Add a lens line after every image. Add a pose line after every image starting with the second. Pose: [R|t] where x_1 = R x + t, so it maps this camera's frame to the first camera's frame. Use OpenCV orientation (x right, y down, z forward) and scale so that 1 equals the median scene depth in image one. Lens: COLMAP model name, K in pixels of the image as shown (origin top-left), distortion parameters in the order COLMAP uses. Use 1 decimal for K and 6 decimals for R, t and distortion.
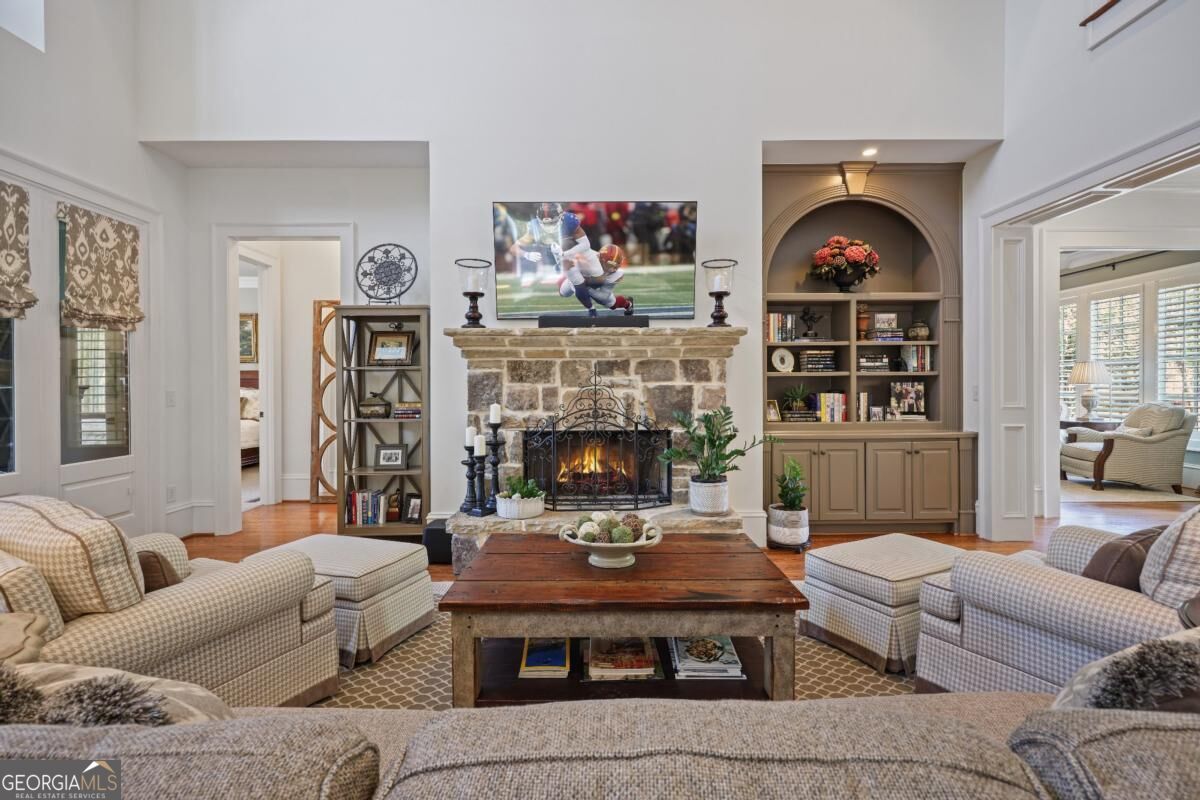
lens RADIAL K [[539.7, 0, 603.1], [0, 539.7, 388.2], [0, 0, 1]] dist [-0.002867, 0.000145]
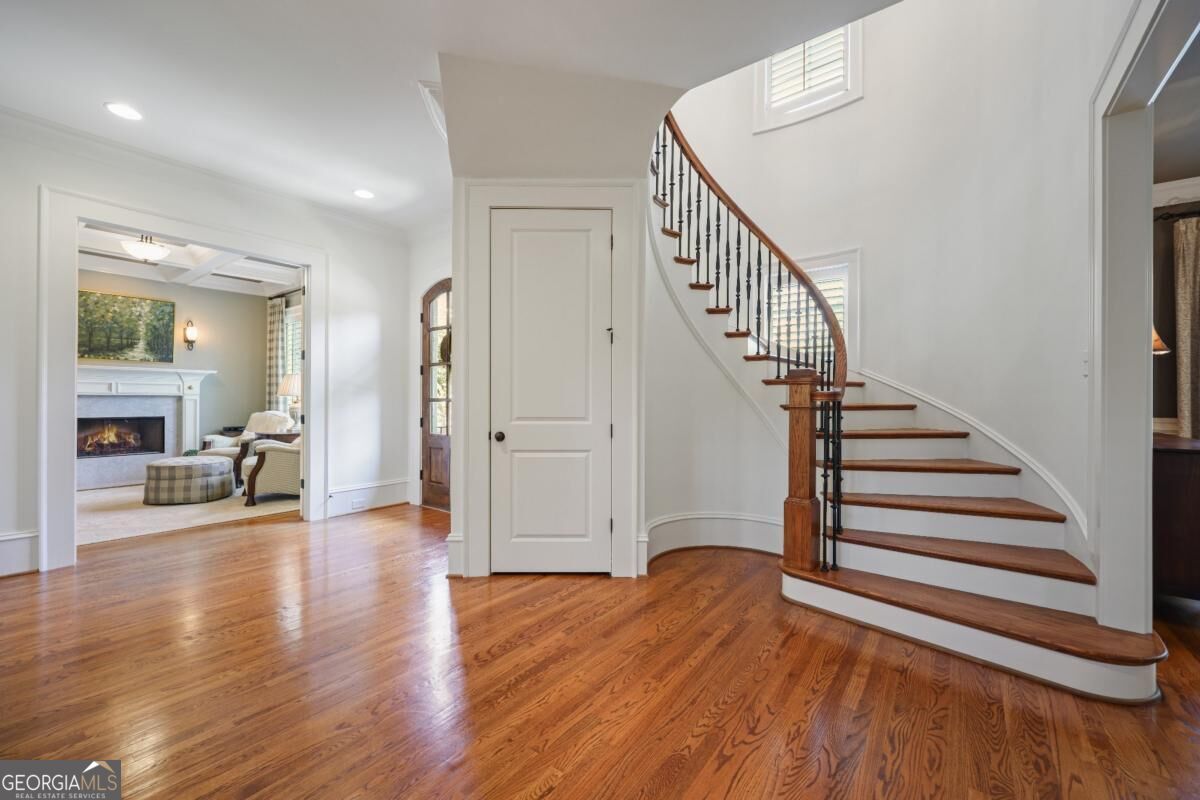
lens RADIAL K [[484.7, 0, 602.1], [0, 484.7, 401.4], [0, 0, 1]] dist [0.002234, 0.000262]
pose [[0.603613, 0.001448, 0.797276, 0.950606], [0.002590, 0.999990, -0.003777, 0.010426], [-0.797273, 0.004344, 0.603603, -0.040968]]
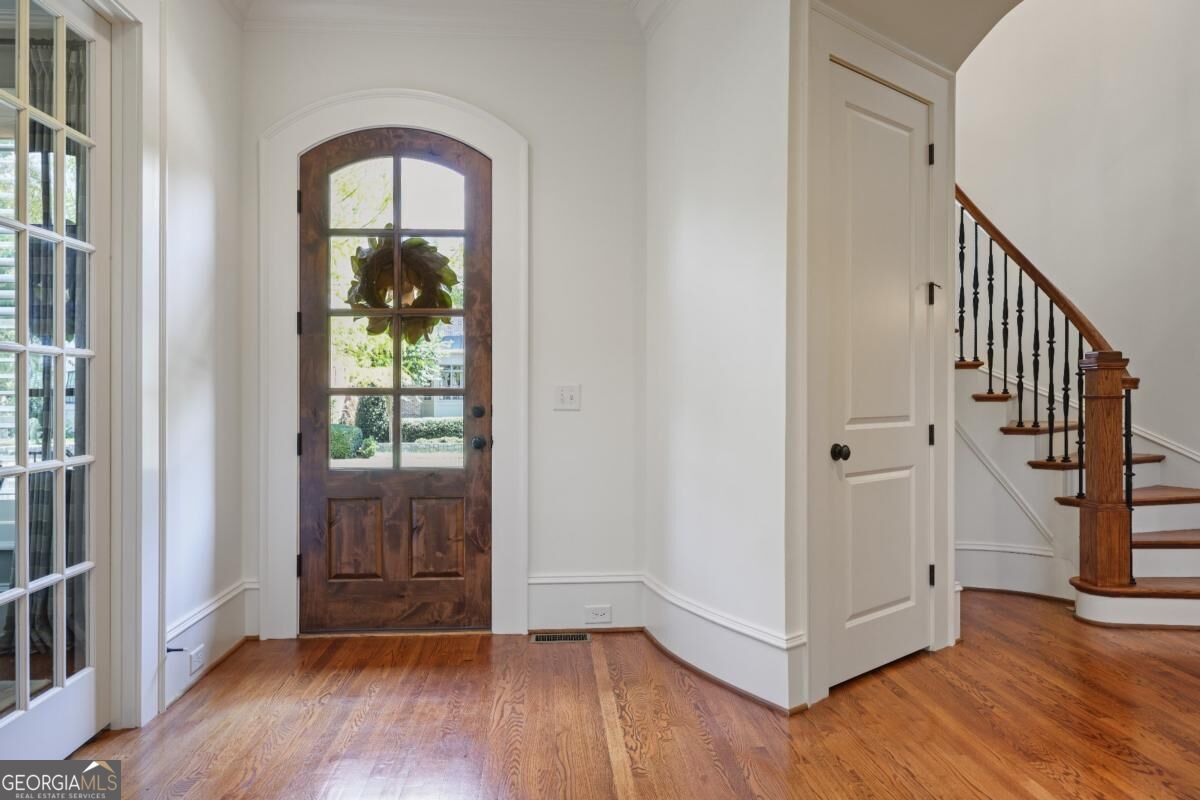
lens RADIAL K [[845.0, 0, 601.6], [0, 845.0, 394.5], [0, 0, 1]] dist [0.019275, 0.003862]
pose [[-0.079972, -0.003139, 0.996792, 0.670530], [0.011222, 0.999929, 0.004049, 0.002696], [-0.996734, 0.011510, -0.079931, 0.929340]]
